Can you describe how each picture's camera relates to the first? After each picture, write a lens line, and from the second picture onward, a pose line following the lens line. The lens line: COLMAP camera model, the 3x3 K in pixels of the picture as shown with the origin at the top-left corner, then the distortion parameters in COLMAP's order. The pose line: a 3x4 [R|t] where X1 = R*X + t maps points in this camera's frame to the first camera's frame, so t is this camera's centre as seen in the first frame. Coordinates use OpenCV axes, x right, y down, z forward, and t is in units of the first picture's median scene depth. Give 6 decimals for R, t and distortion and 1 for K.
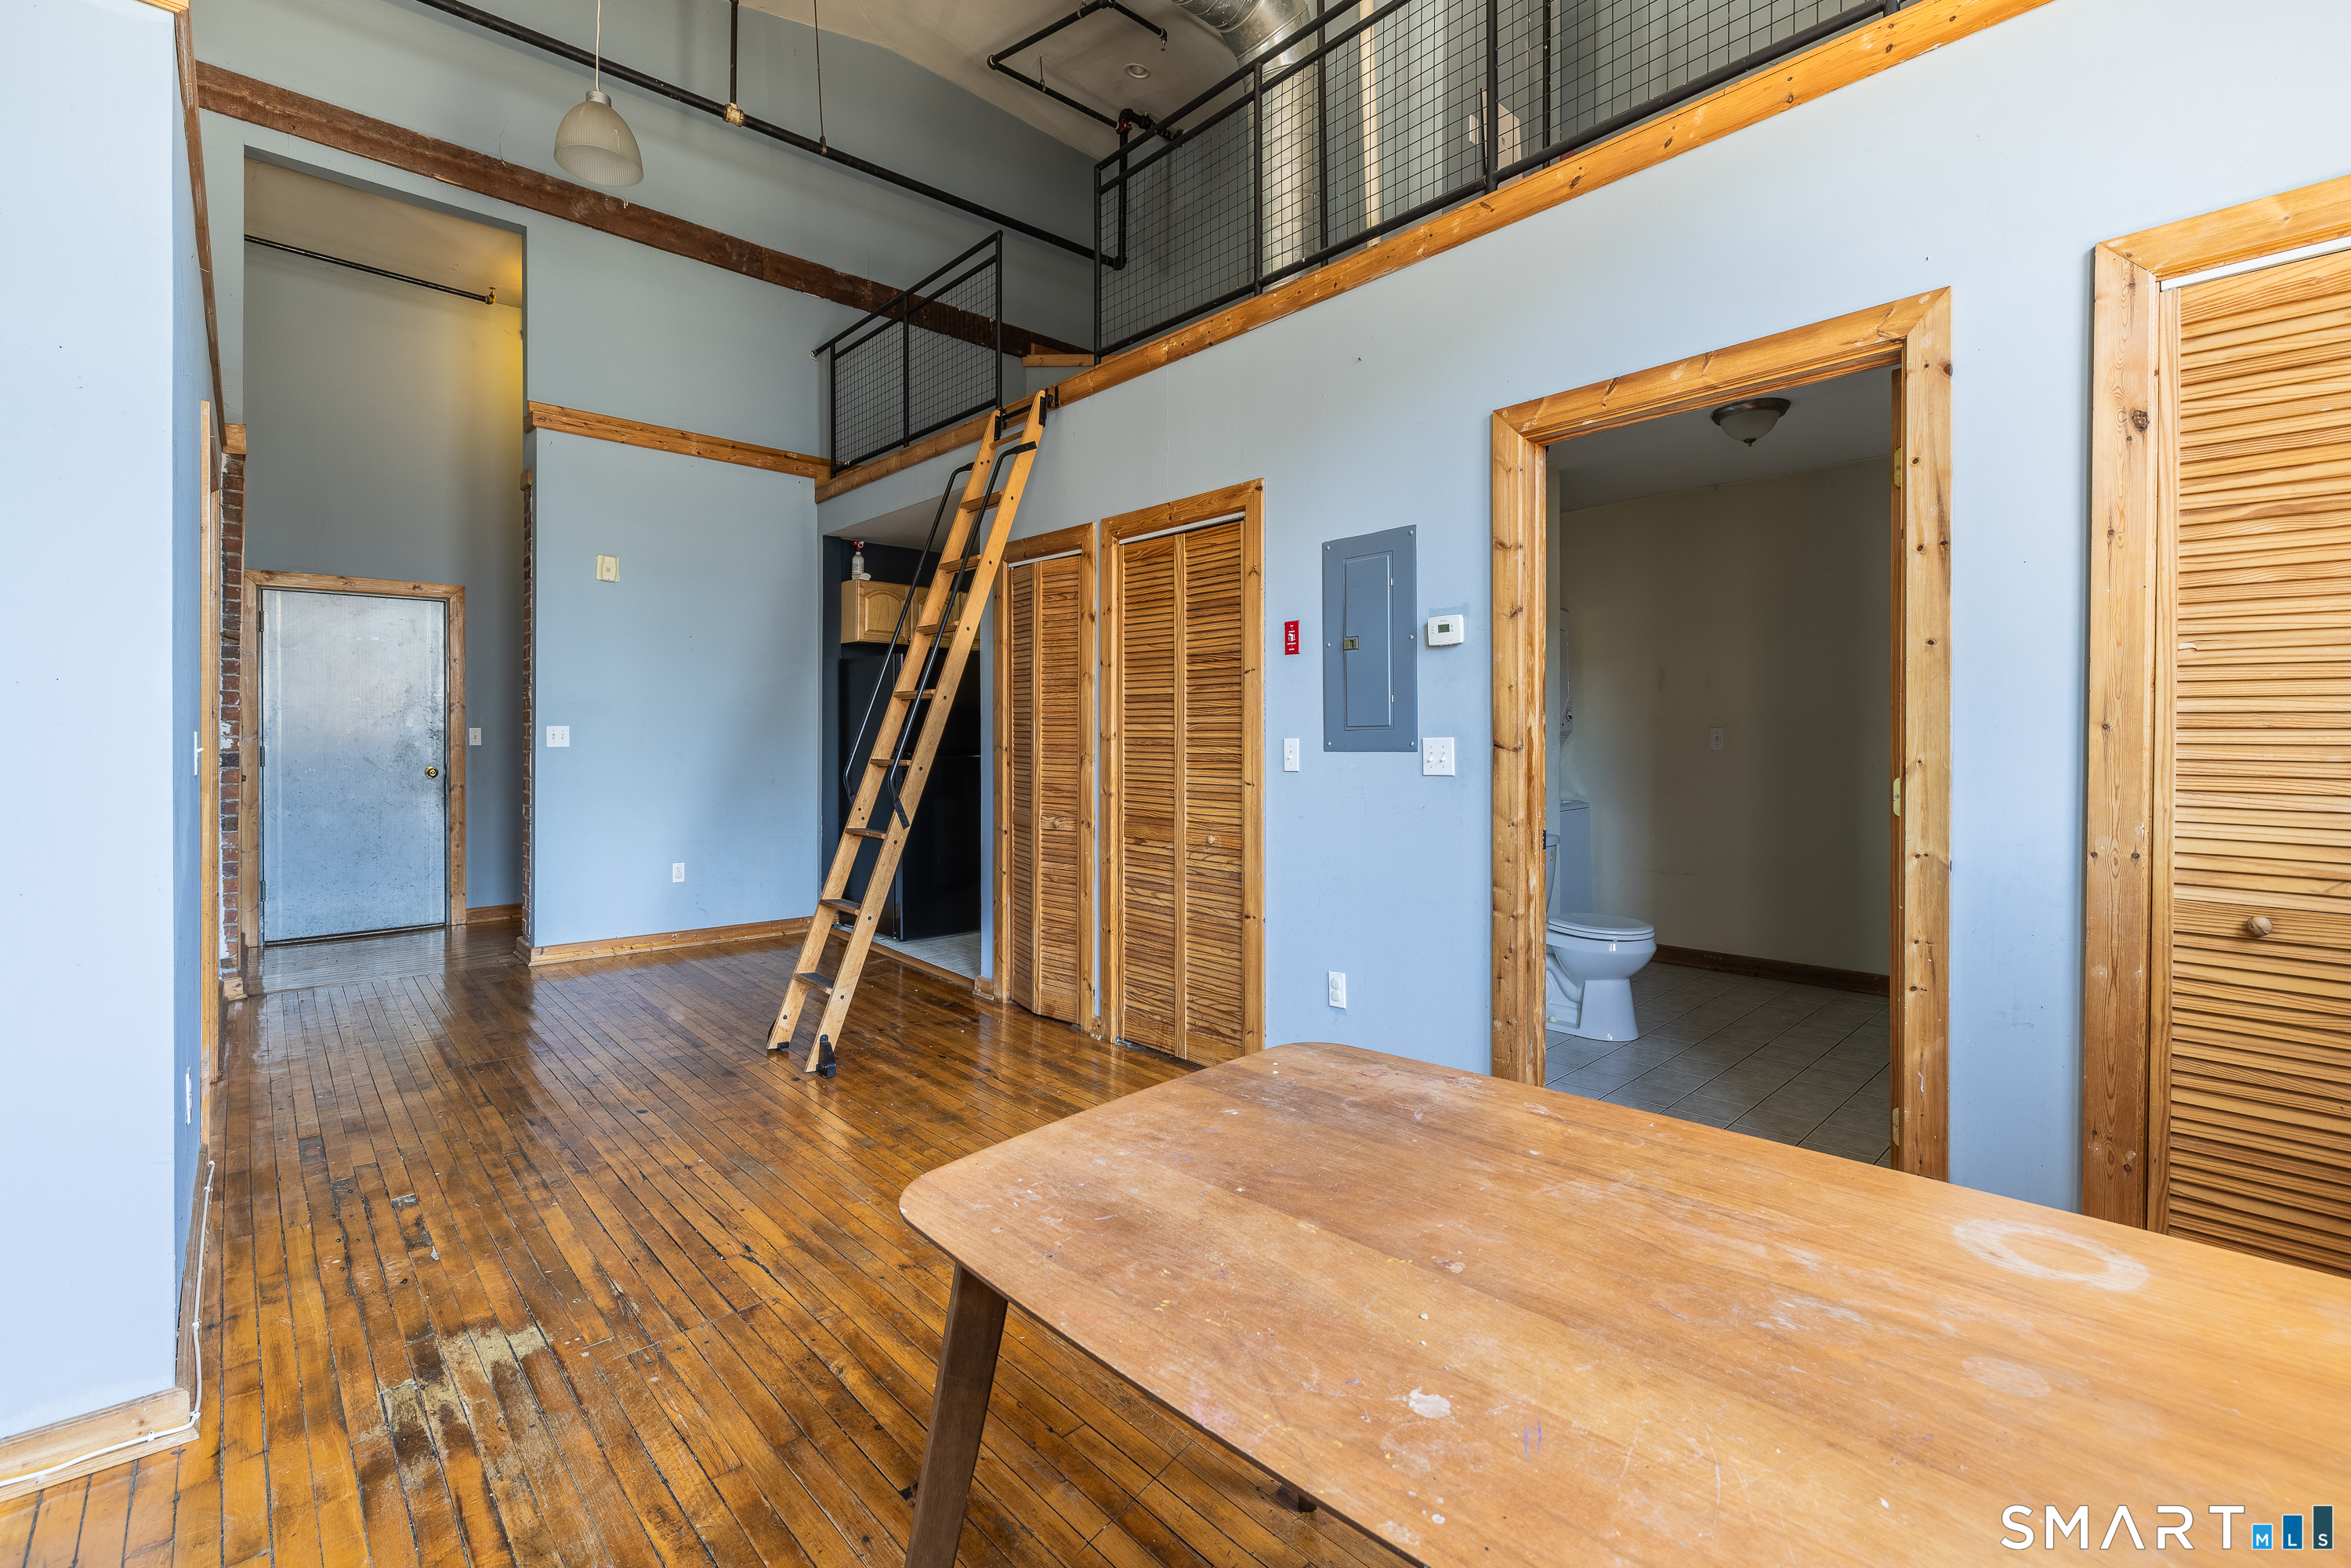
lens RADIAL K [[1010.5, 0, 1175.0], [0, 1010.5, 739.3], [0, 0, 1]] dist [-0.001051, -0.000015]
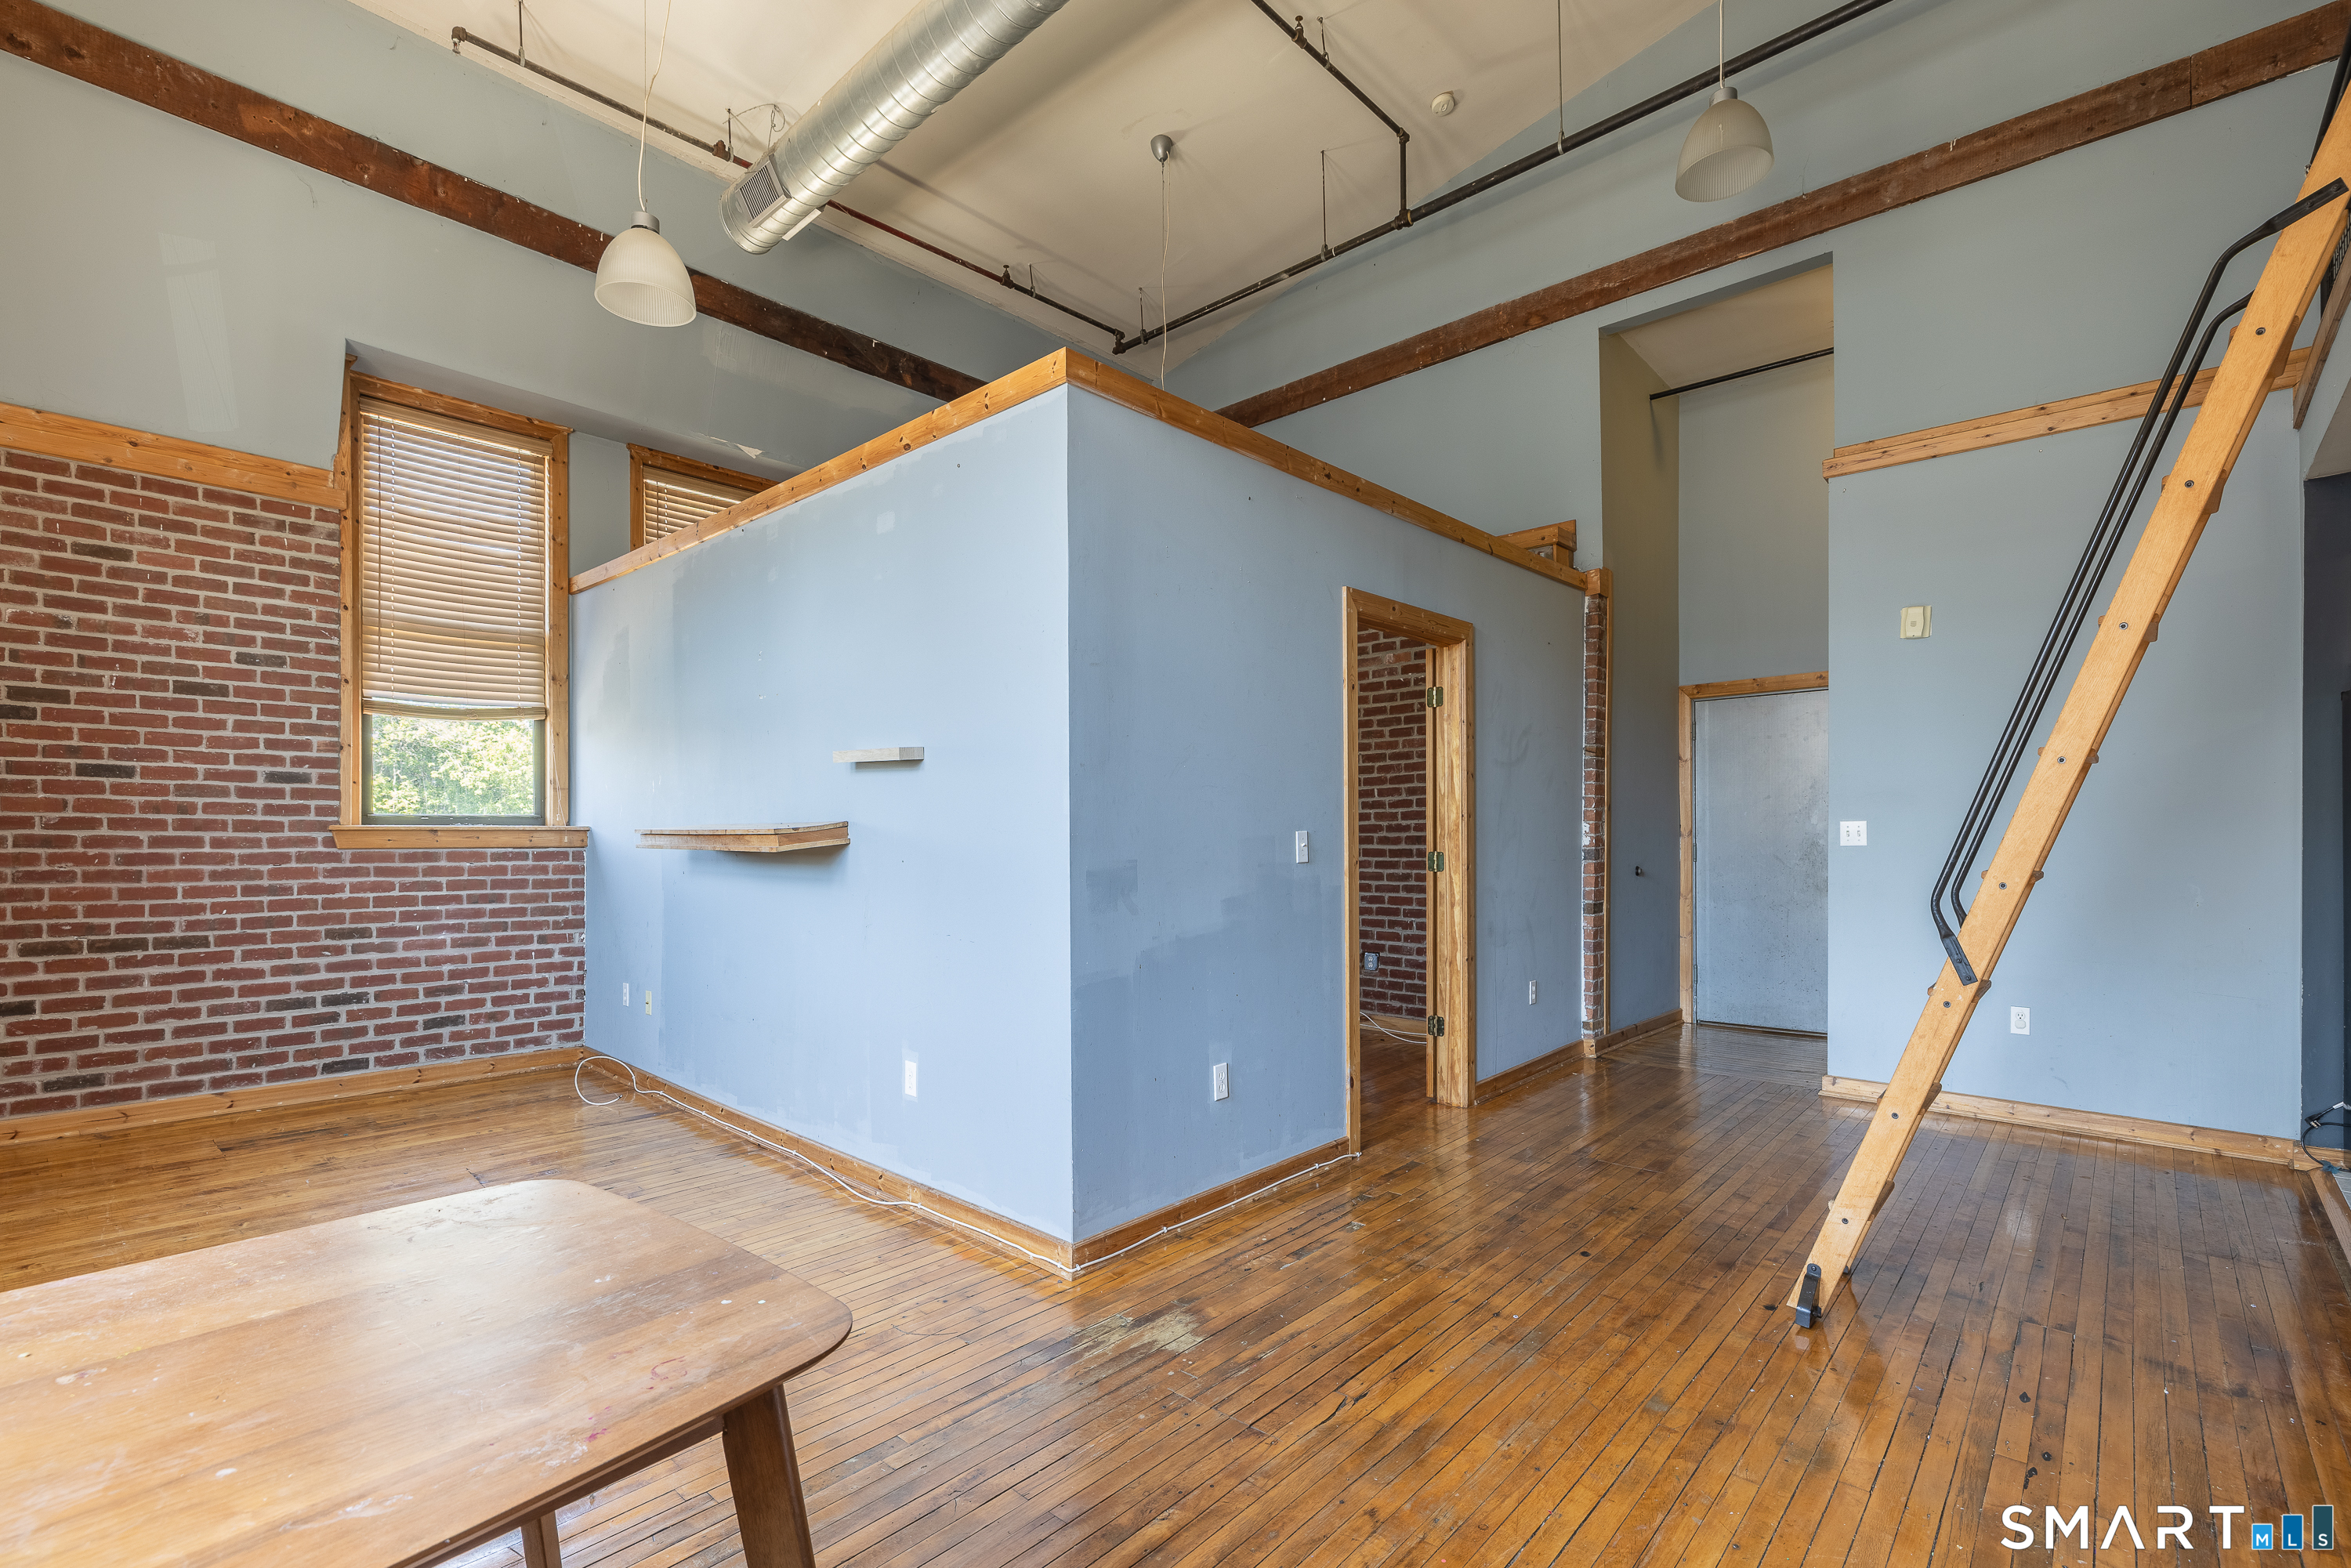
lens RADIAL K [[1088.5, 0, 1183.0], [0, 1088.5, 839.8], [0, 0, 1]] dist [0.001451, 0.000463]
pose [[0.074965, 0.001761, -0.997185, 0.472903], [0.001292, 0.999997, 0.001863, 0.000226], [0.997185, -0.001428, 0.074963, 0.670324]]
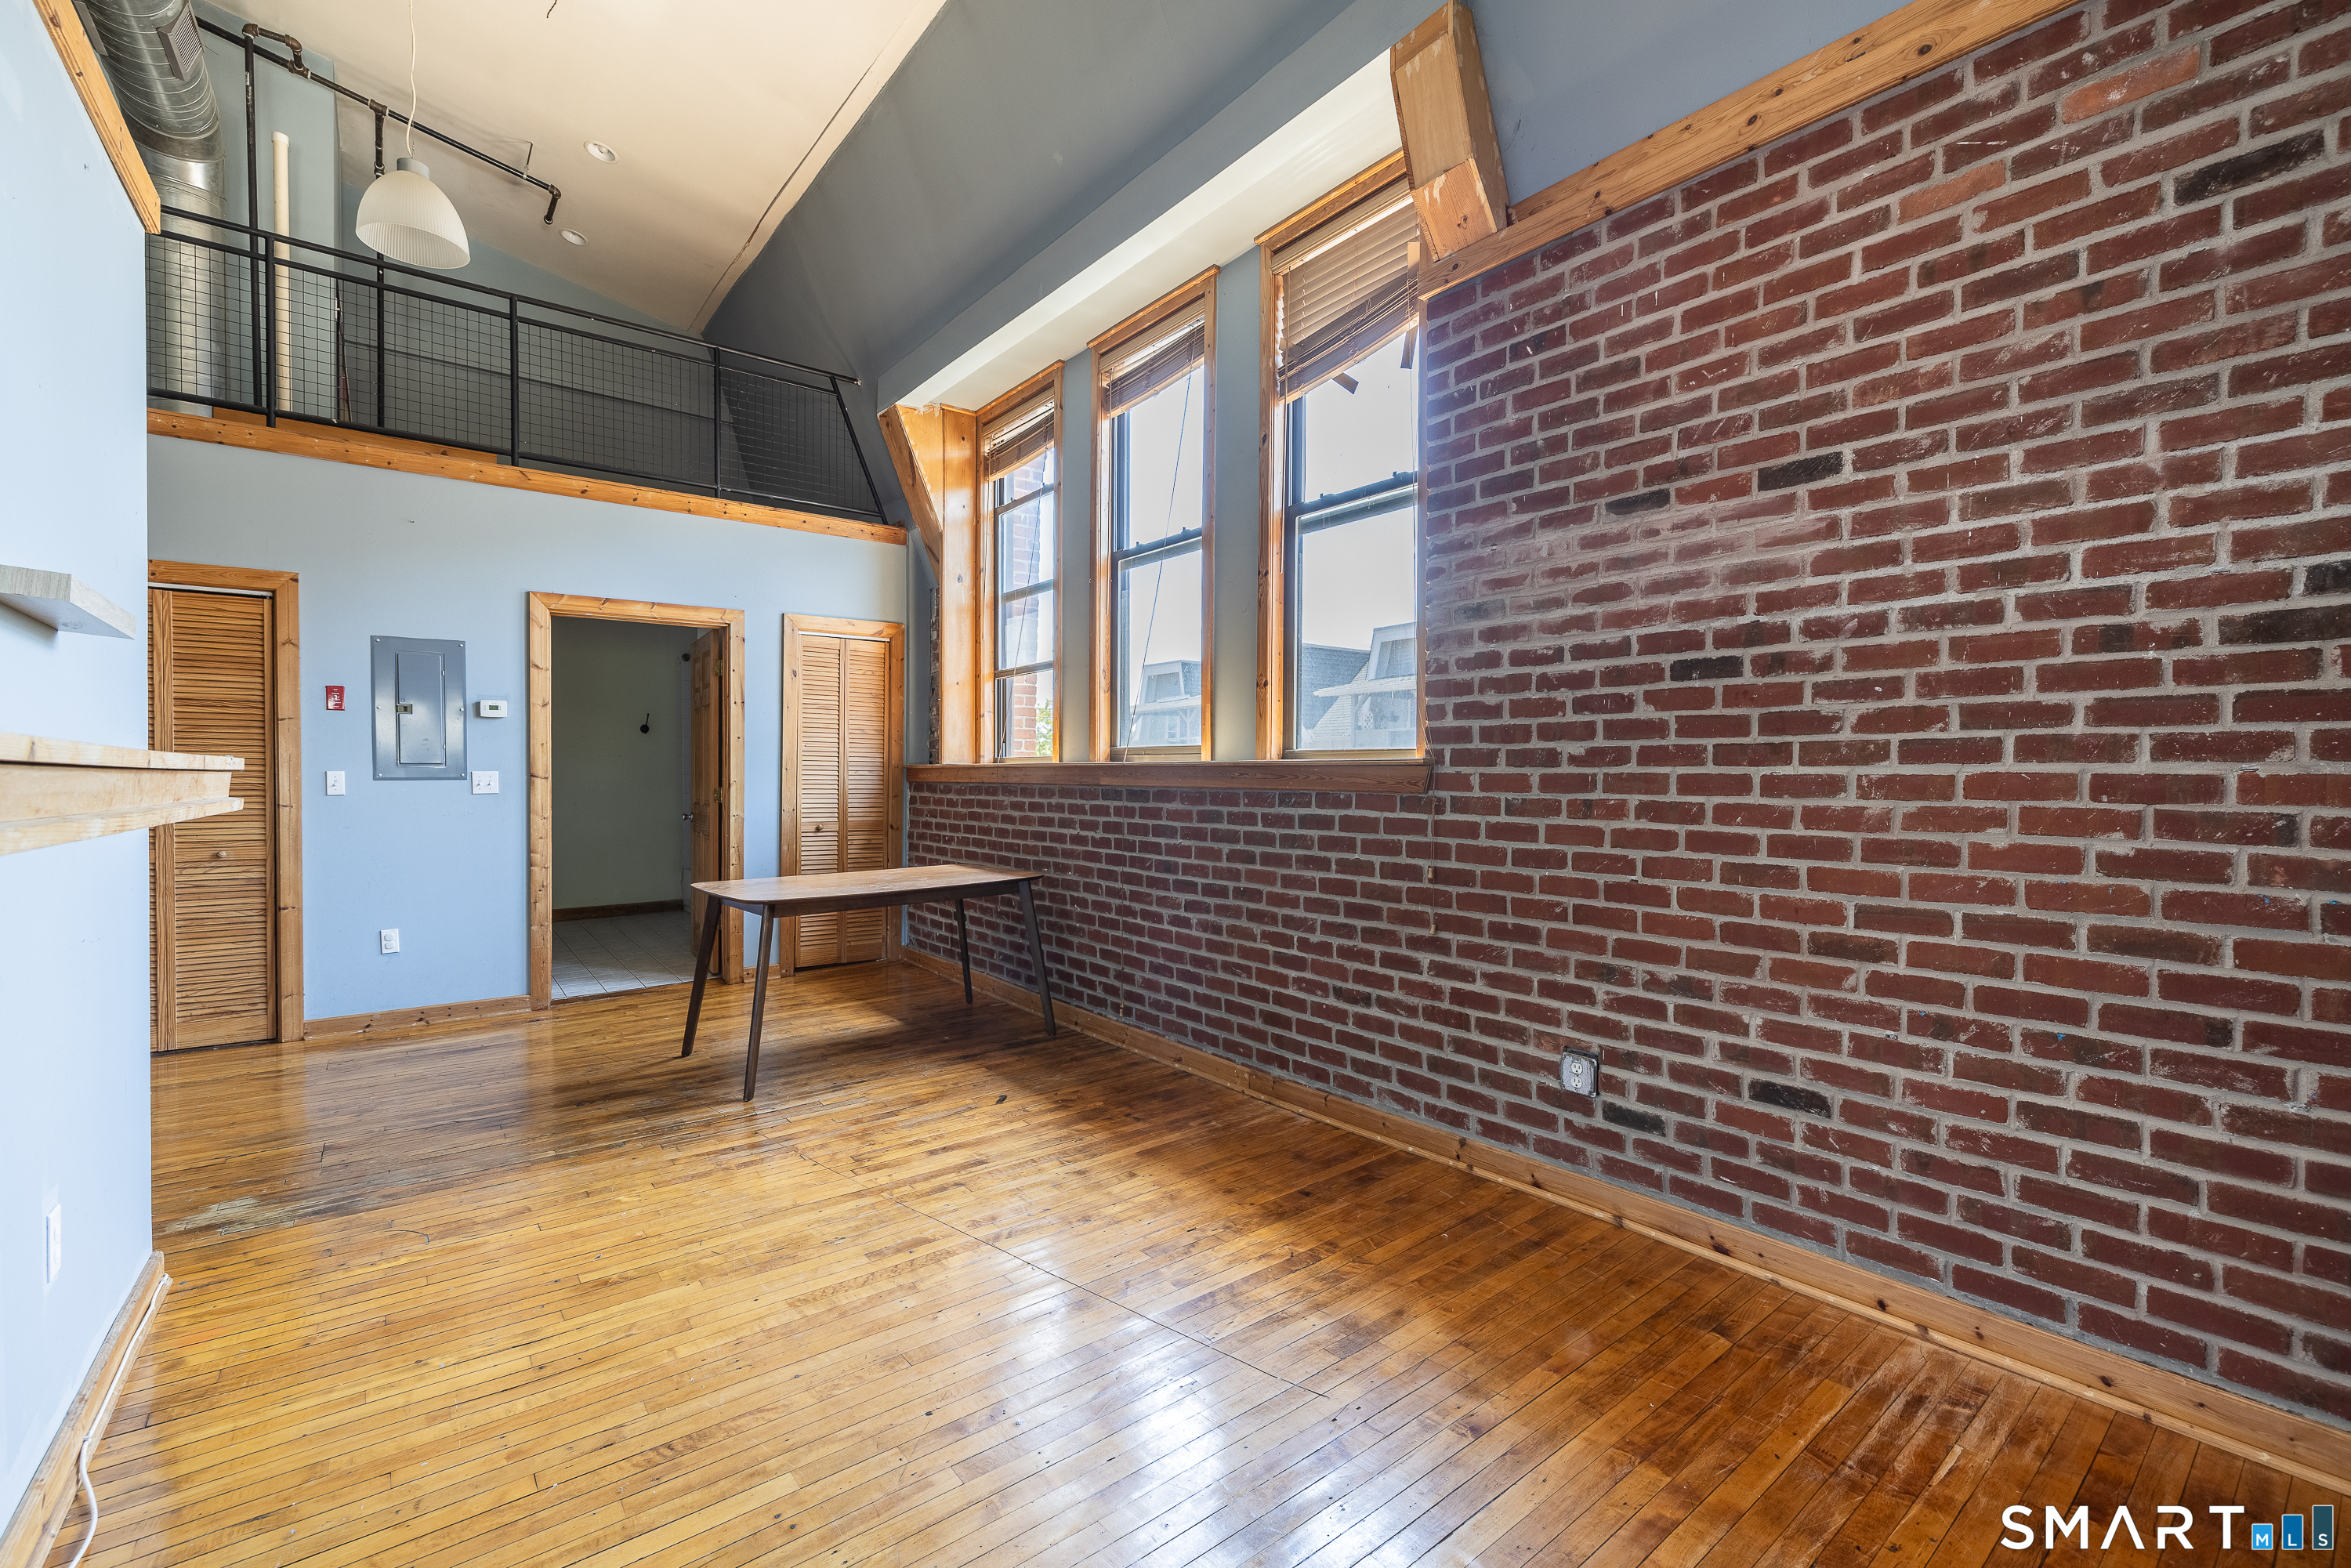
lens RADIAL K [[1007.0, 0, 1175.5], [0, 1007.0, 784.0], [0, 0, 1]] dist [0.000127, 0.000072]
pose [[0.075267, -0.013080, 0.997078, -1.432640], [-0.005433, 0.999894, 0.013527, -0.009865], [-0.997149, -0.006435, 0.075188, -0.301411]]
